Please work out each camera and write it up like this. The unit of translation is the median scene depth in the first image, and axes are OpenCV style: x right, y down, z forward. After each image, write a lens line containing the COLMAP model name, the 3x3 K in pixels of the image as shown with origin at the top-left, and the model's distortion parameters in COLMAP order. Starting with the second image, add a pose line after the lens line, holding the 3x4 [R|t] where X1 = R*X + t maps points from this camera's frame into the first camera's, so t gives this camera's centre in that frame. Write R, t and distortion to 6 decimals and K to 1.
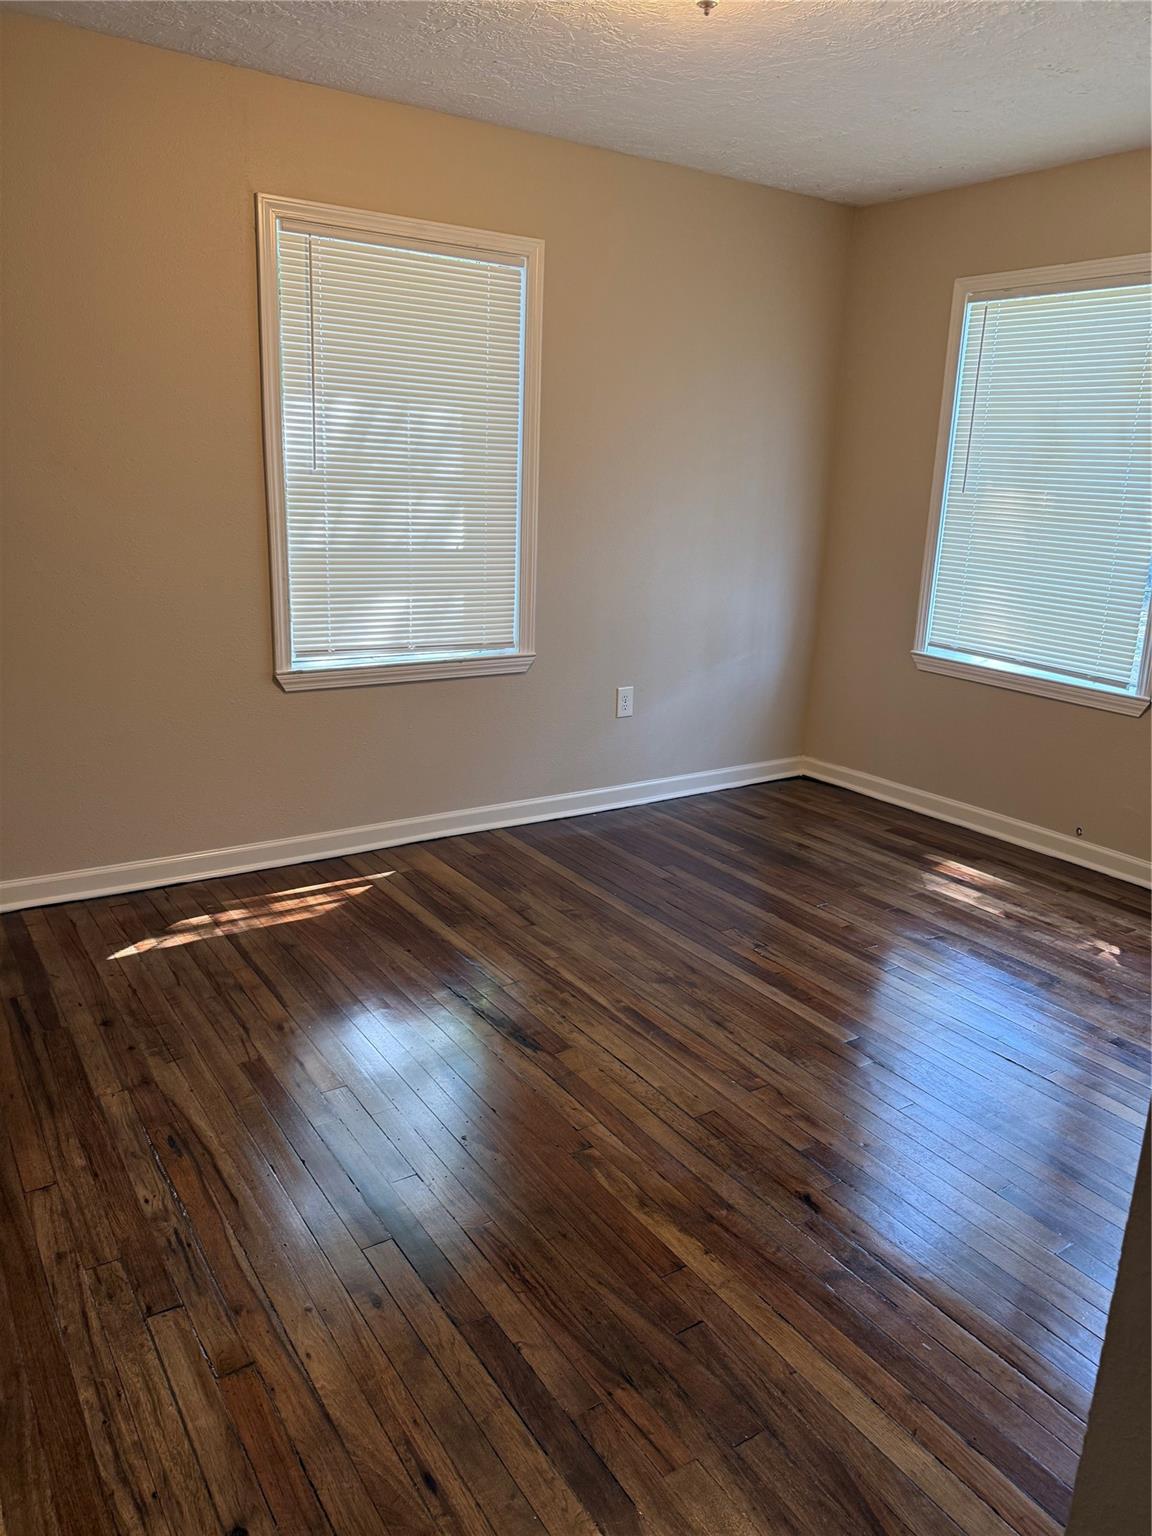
lens RADIAL K [[1086.0, 0, 570.9], [0, 1086.0, 761.5], [0, 0, 1]] dist [0.115477, -0.185385]
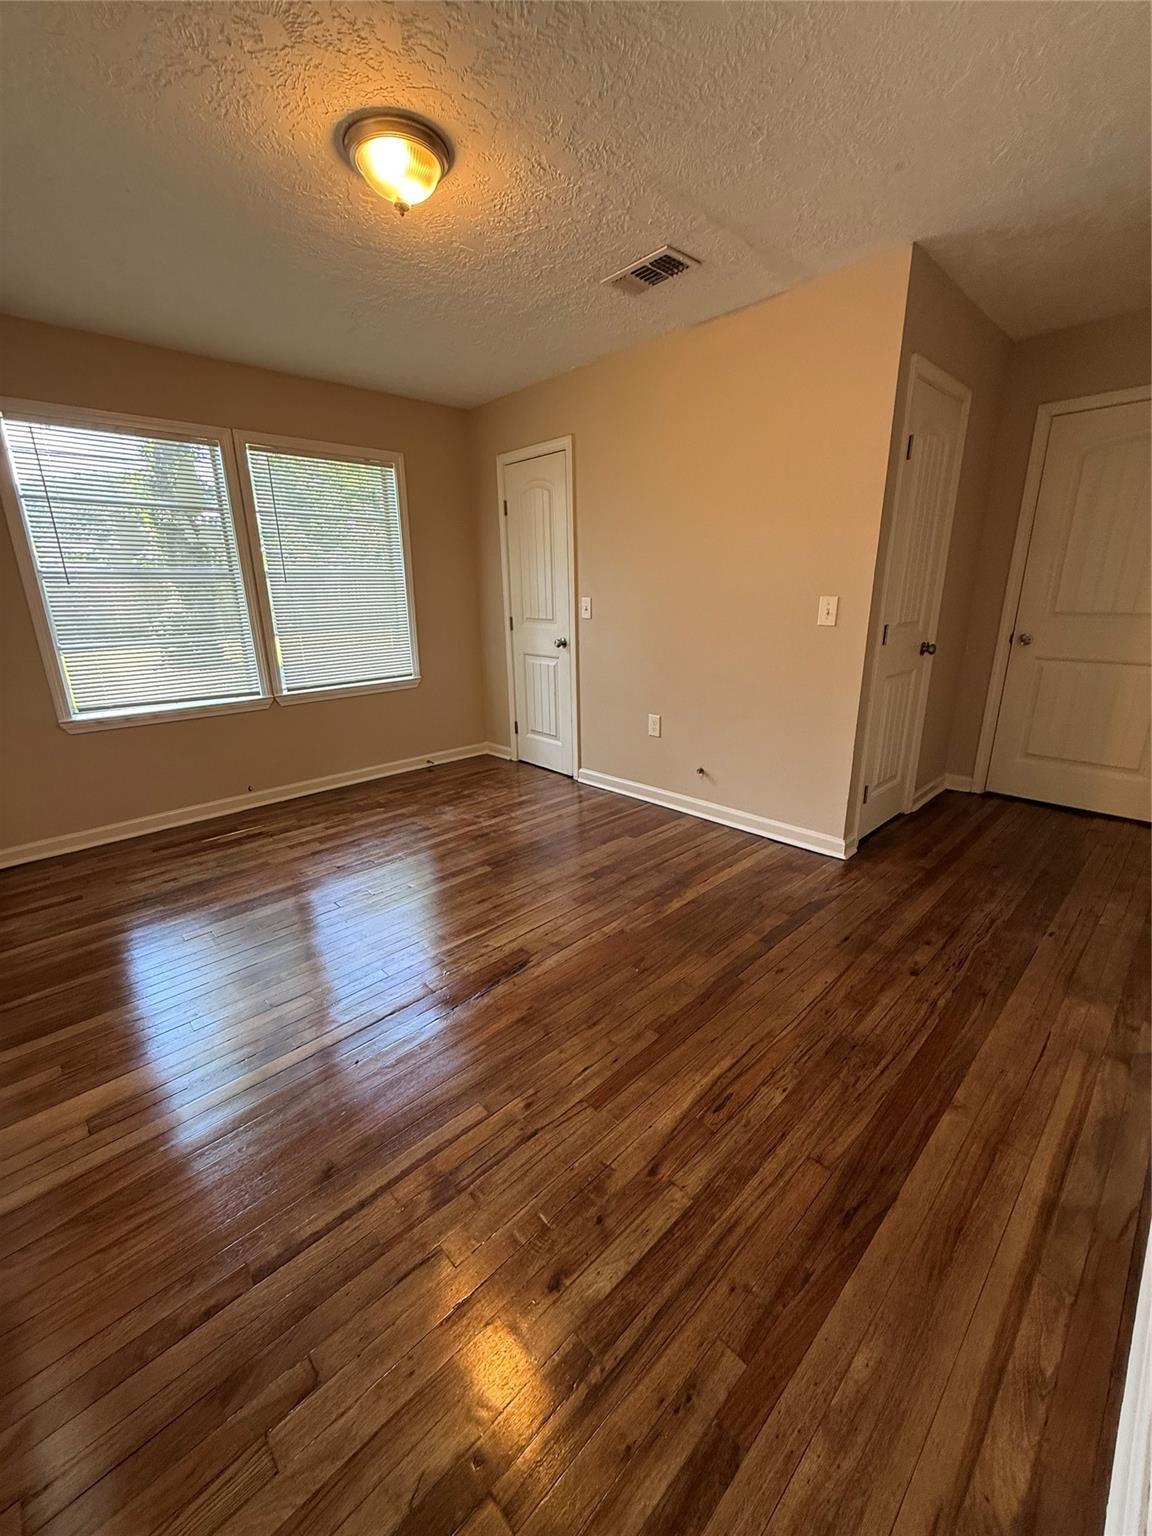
lens RADIAL K [[619.0, 0, 576.6], [0, 619.0, 770.0], [0, 0, 1]] dist [-0.002334, -0.000088]
pose [[-0.192657, -0.305840, 0.932387, -0.558735], [0.267473, 0.897839, 0.349776, -0.177954], [-0.944109, 0.316775, -0.091171, 0.714967]]
